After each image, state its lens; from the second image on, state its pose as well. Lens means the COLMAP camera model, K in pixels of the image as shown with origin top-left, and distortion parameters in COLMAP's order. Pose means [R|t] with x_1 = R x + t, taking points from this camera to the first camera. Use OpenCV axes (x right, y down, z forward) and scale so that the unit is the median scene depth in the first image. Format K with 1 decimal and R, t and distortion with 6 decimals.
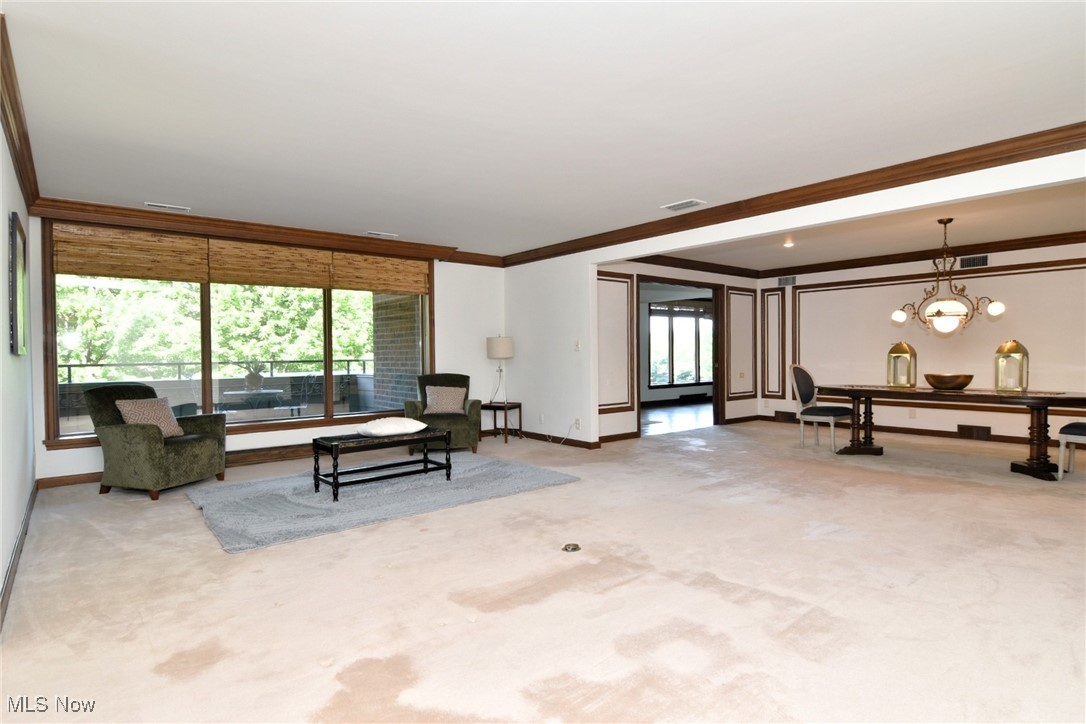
lens RADIAL K [[551.4, 0, 543.0], [0, 551.4, 362.0], [0, 0, 1]] dist [-0.017916, -0.000016]
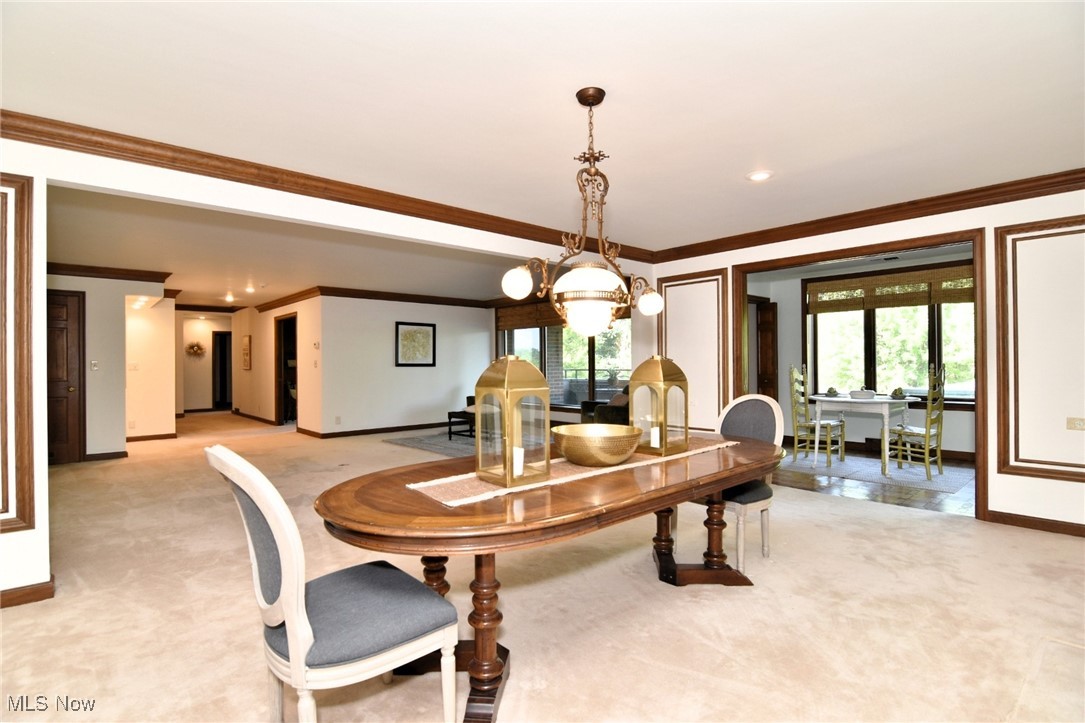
lens RADIAL K [[512.1, 0, 542.5], [0, 512.1, 361.5], [0, 0, 1]] dist [-0.028418, -0.000359]
pose [[0.079951, 0.003365, -0.996793, 0.951301], [-0.004971, 0.999983, 0.002977, -0.028769], [0.996786, 0.004717, 0.079966, 0.741251]]
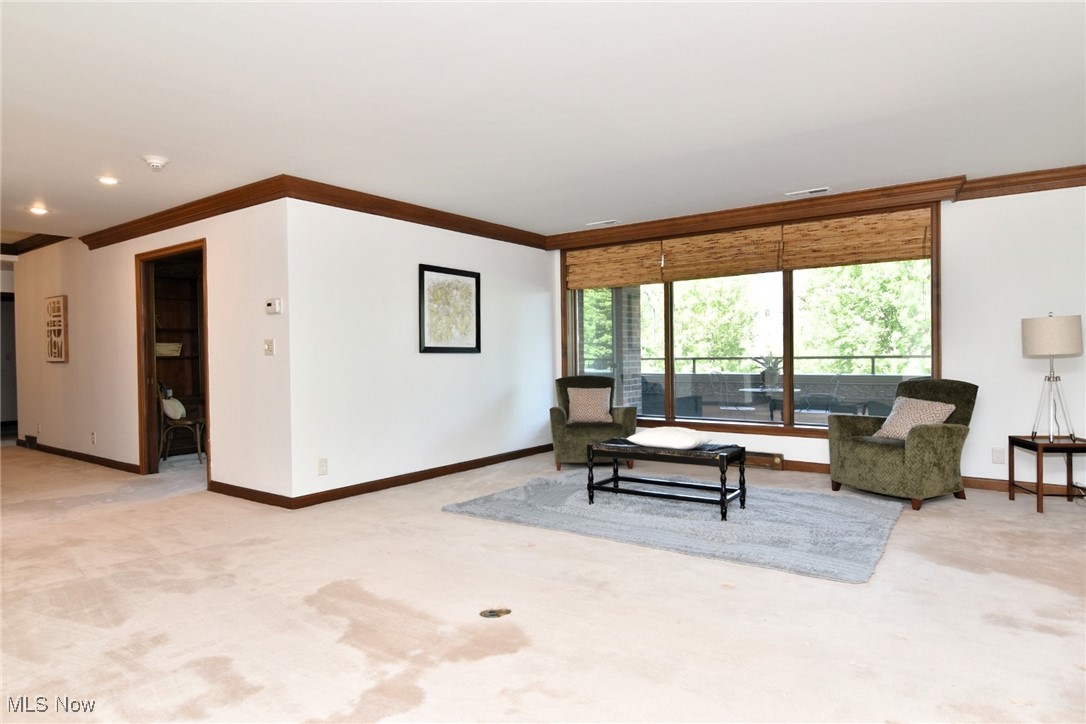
lens RADIAL K [[654.7, 0, 543.0], [0, 654.7, 362.0], [0, 0, 1]] dist [-0.003743, -0.001942]
pose [[0.259826, 0.018596, -0.965476, 0.454473], [-0.002407, 0.999824, 0.018610, -0.013358], [0.965652, -0.002512, 0.259825, 0.385015]]
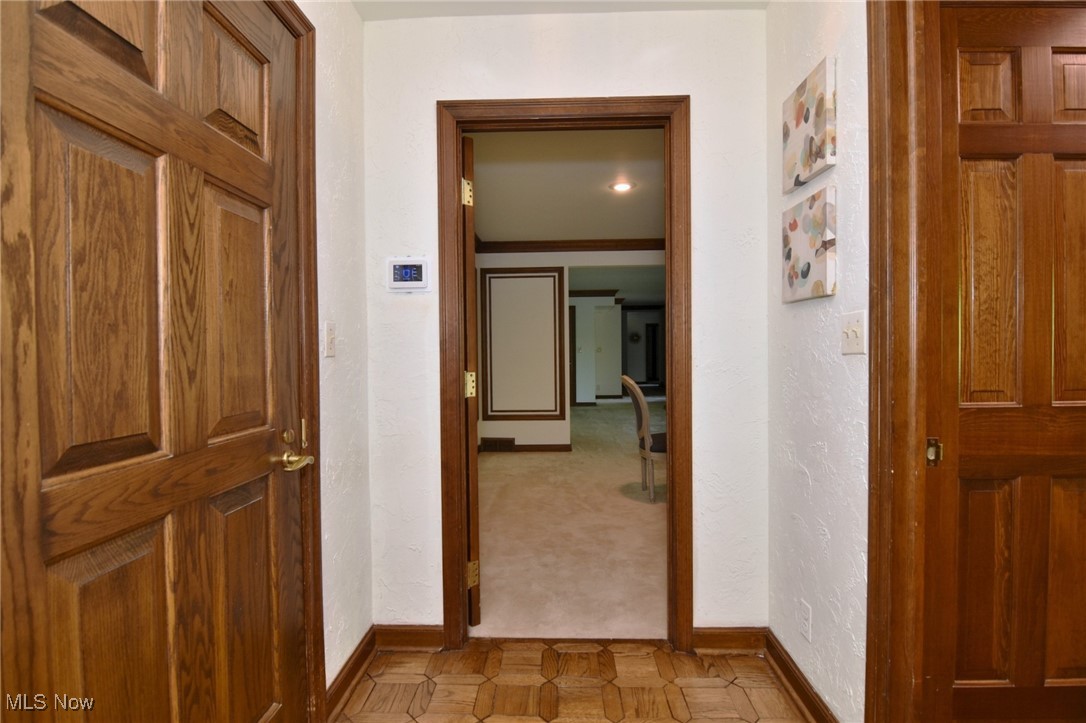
lens RADIAL K [[512.5, 0, 543.0], [0, 512.5, 361.5], [0, 0, 1]] dist [-0.028418, -0.000359]
pose [[-0.652208, 0.034939, -0.757234, 1.504279], [0.010687, 0.999262, 0.036901, -0.036404], [0.757965, 0.015974, -0.652100, 1.112463]]
